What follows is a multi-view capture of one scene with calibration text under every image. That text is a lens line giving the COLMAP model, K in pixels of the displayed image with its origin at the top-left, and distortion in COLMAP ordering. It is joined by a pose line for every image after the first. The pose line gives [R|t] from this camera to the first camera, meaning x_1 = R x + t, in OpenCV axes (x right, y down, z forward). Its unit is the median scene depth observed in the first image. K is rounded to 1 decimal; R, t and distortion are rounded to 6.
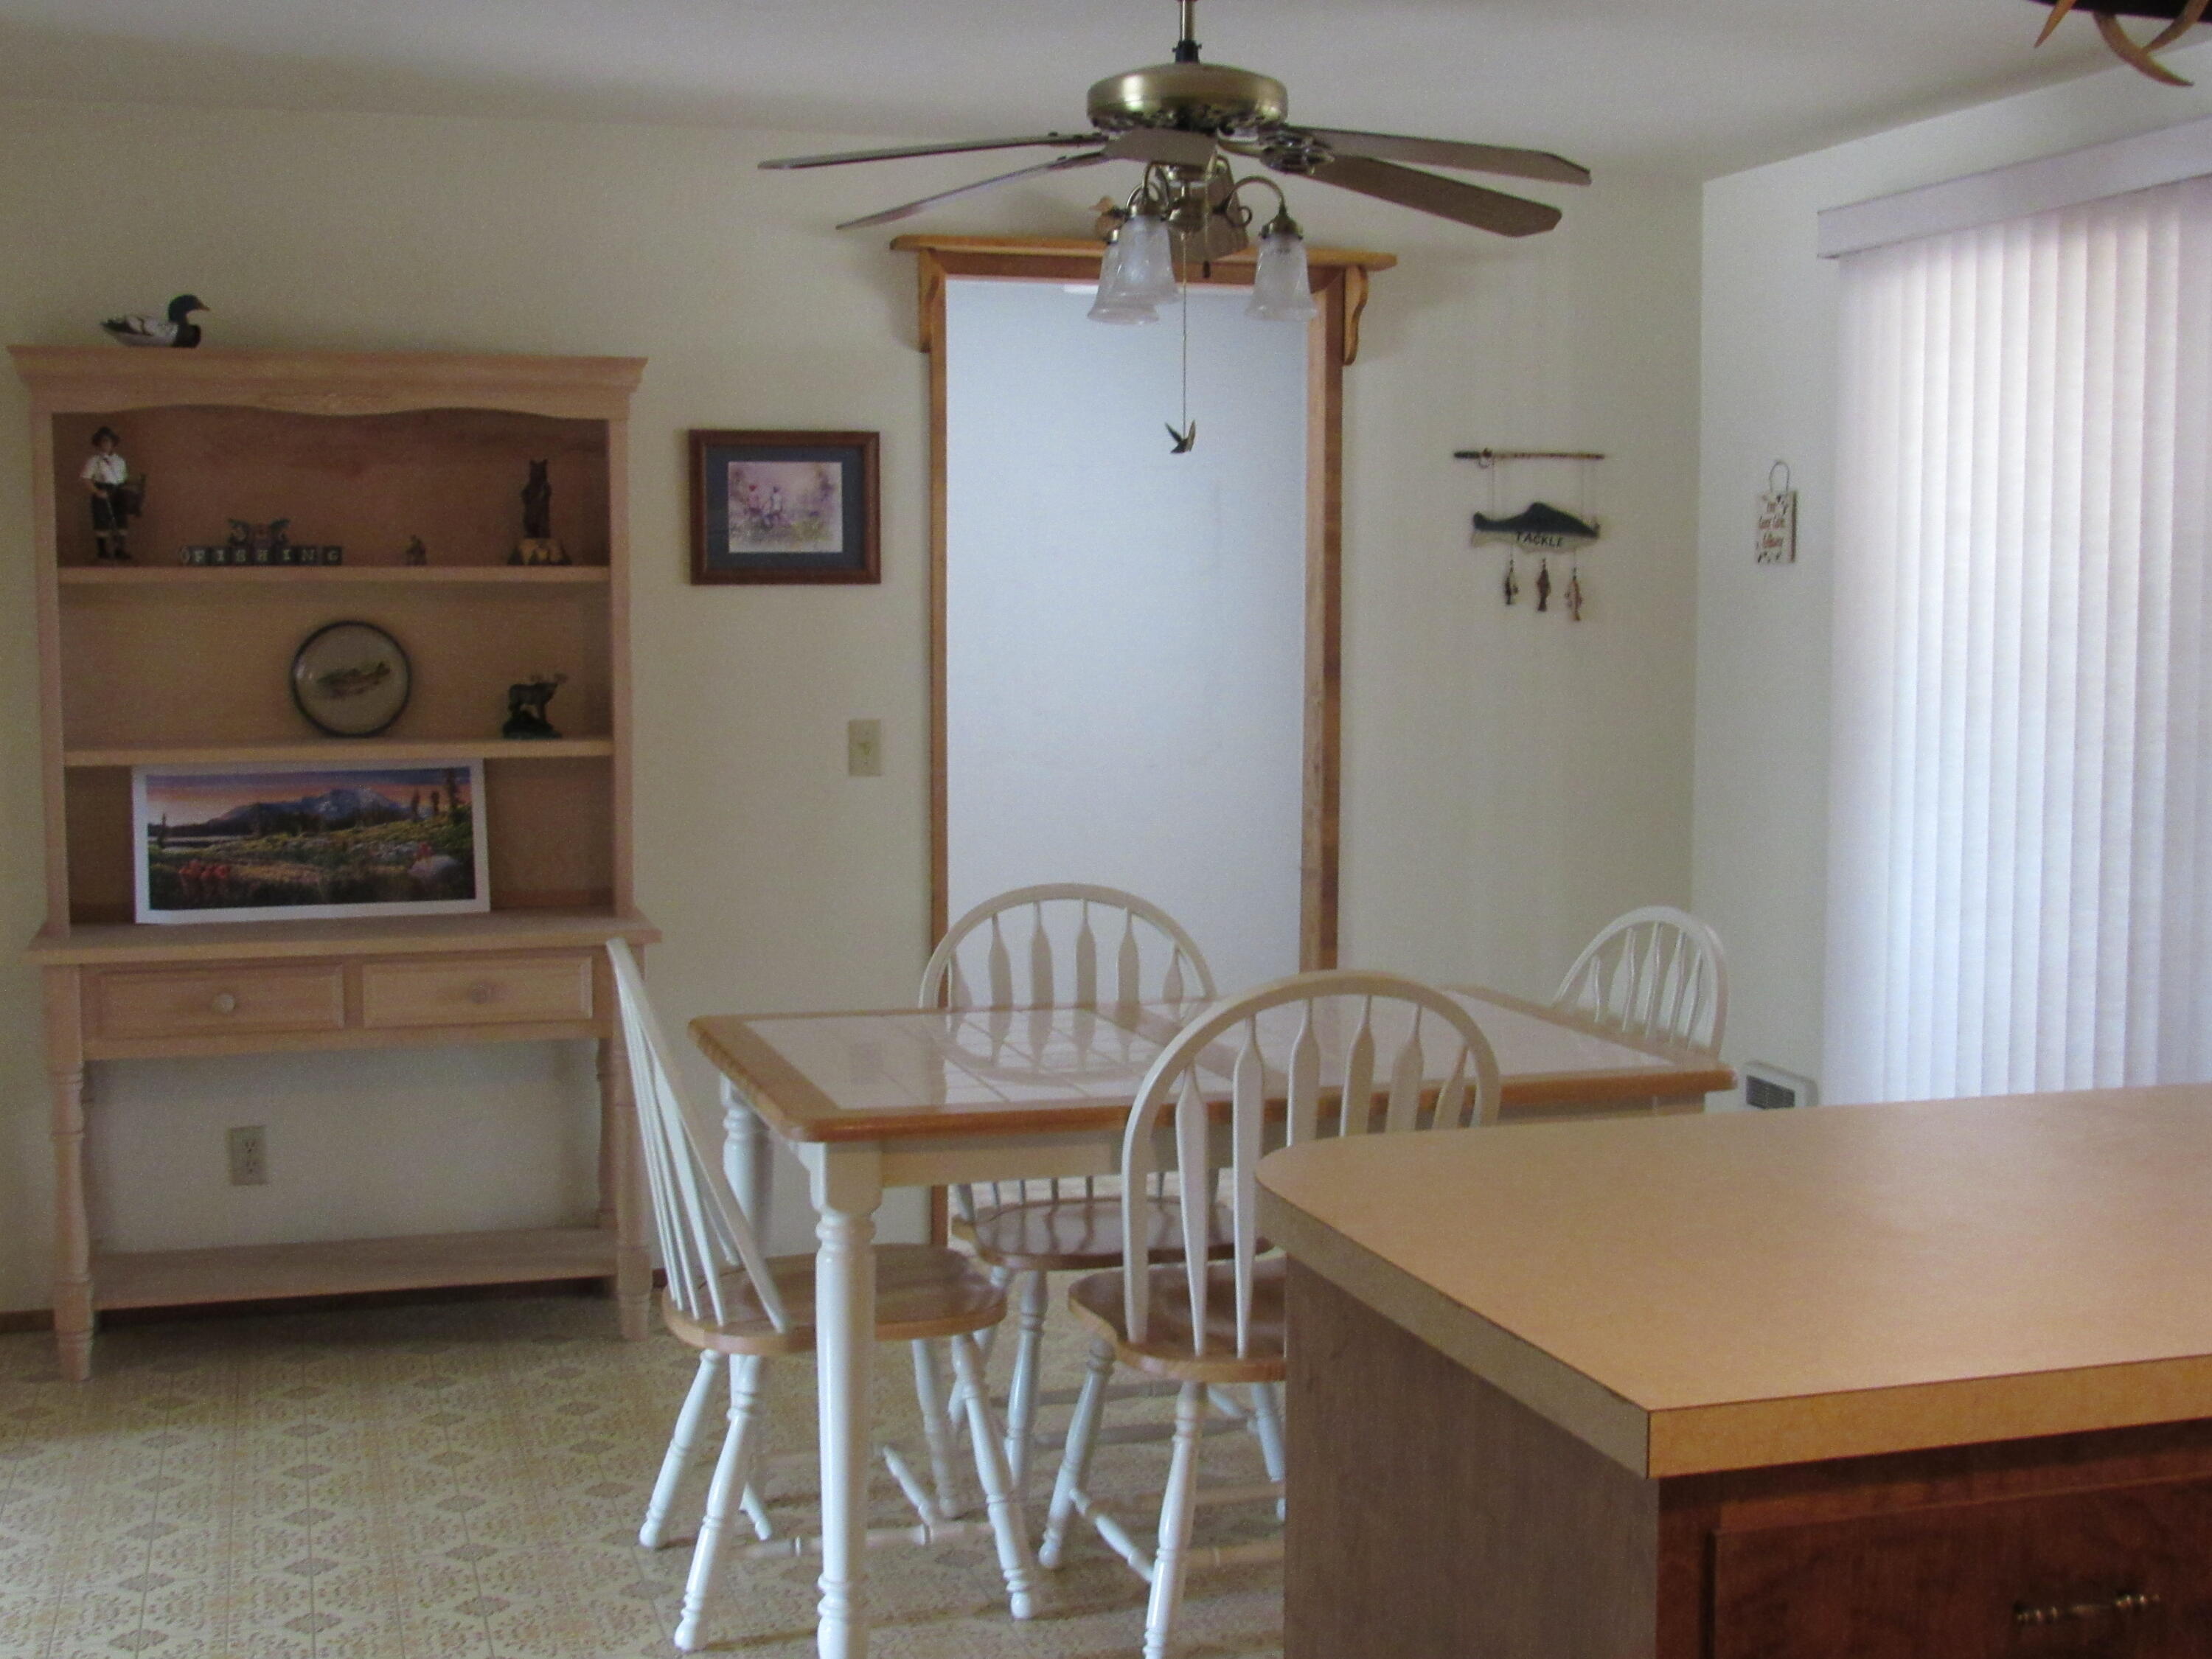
lens RADIAL K [[2663.4, 0, 1106.0], [0, 2663.4, 829.5], [0, 0, 1]] dist [-0.072970, 0.039873]
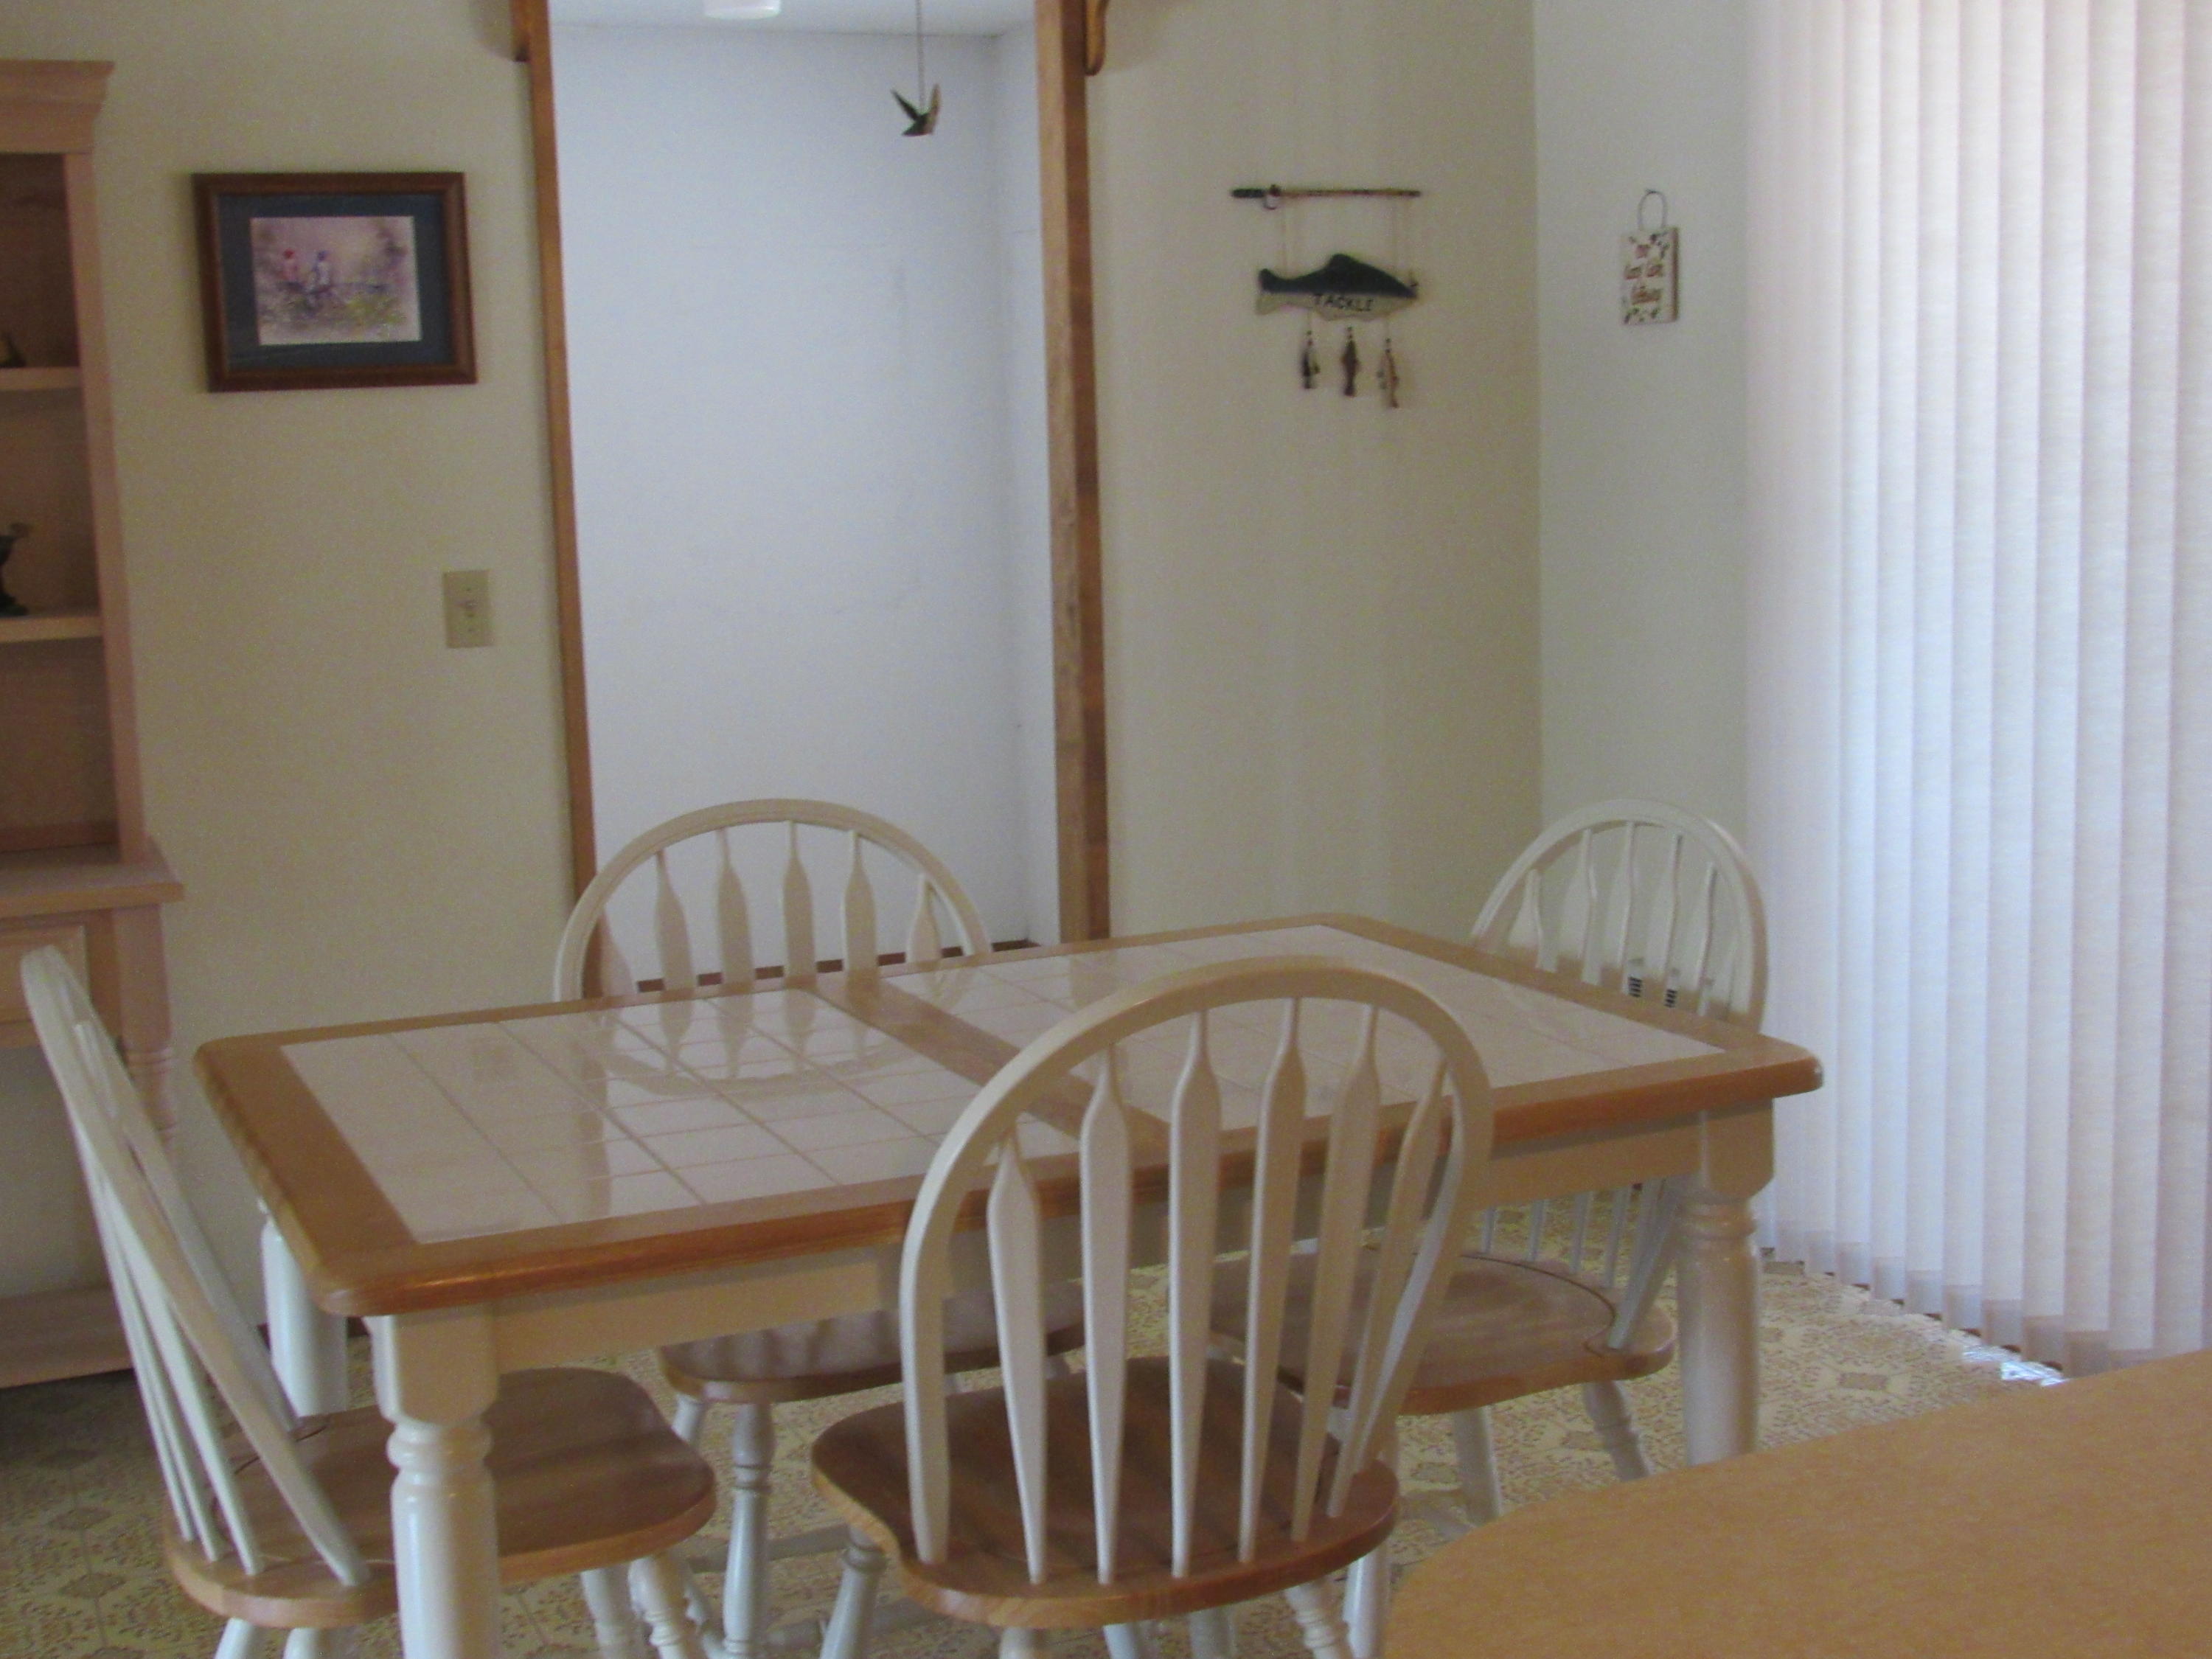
lens RADIAL K [[2663.4, 0, 1106.0], [0, 2663.4, 829.5], [0, 0, 1]] dist [-0.072970, 0.039873]
pose [[0.990782, -0.050761, 0.125599, -0.012101], [0.042735, 0.996918, 0.065787, -0.011527], [-0.128551, -0.059813, 0.989898, 0.272115]]
